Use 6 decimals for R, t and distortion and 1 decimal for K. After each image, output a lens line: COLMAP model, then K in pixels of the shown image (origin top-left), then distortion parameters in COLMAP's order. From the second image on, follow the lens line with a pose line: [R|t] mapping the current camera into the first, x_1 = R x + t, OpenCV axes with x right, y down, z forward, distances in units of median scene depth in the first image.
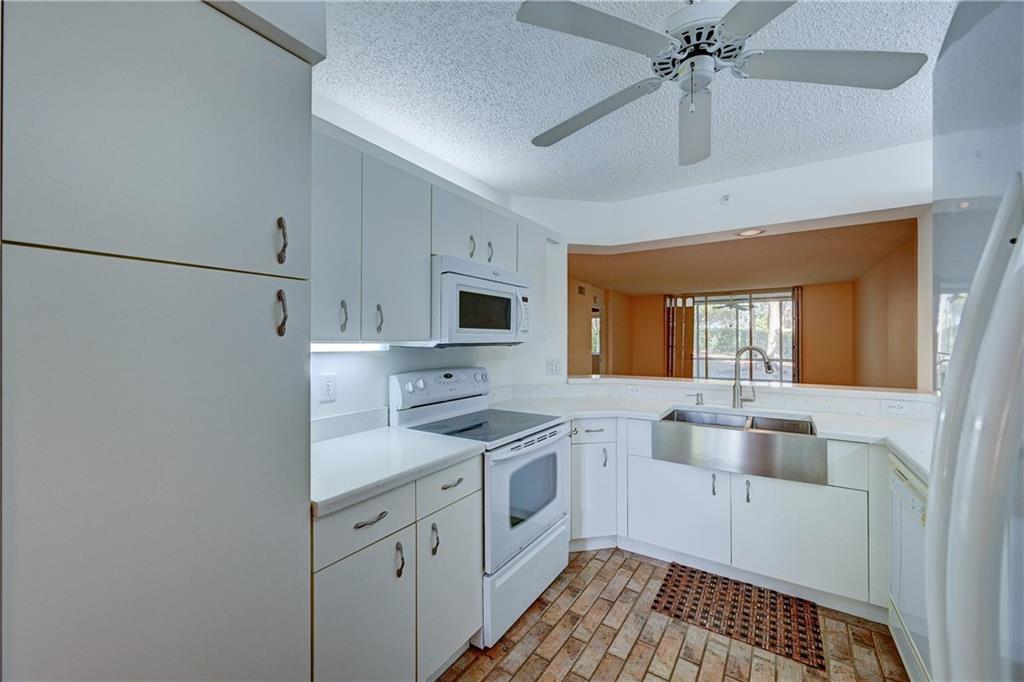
lens RADIAL K [[405.6, 0, 516.3], [0, 405.6, 340.4], [0, 0, 1]] dist [-0.001435, 0.000134]
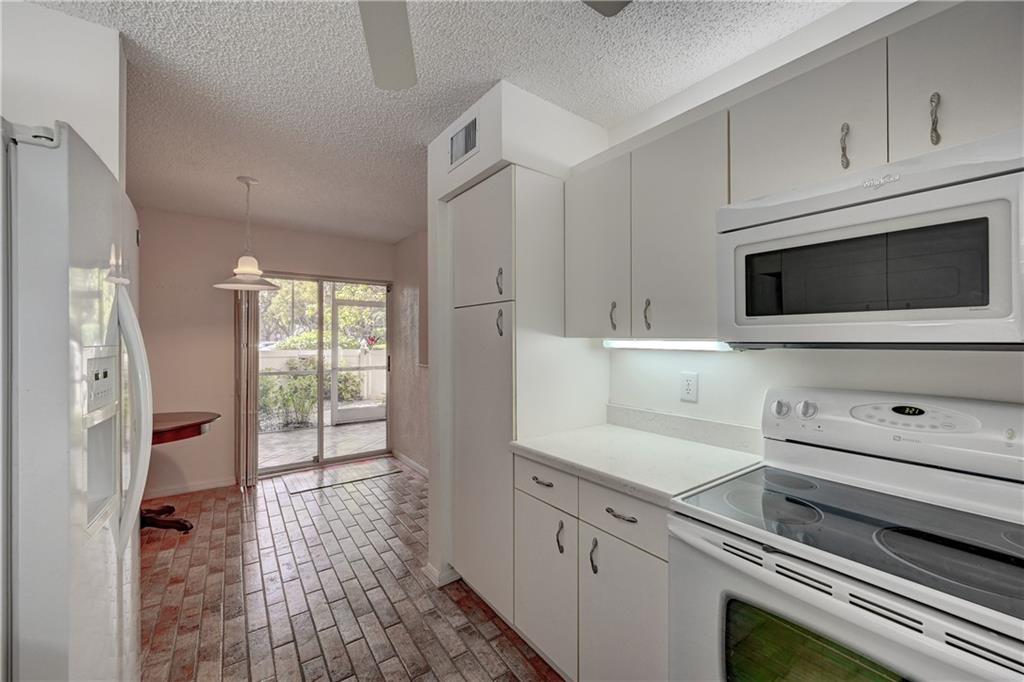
lens RADIAL K [[405.6, 0, 510.0], [0, 405.6, 338.2], [0, 0, 1]] dist [-0.001435, 0.000134]
pose [[-0.360518, -0.000294, -0.932752, 0.646510], [0.002003, 0.999997, -0.001089, 0.001329], [0.932750, -0.002261, -0.360517, 1.037857]]
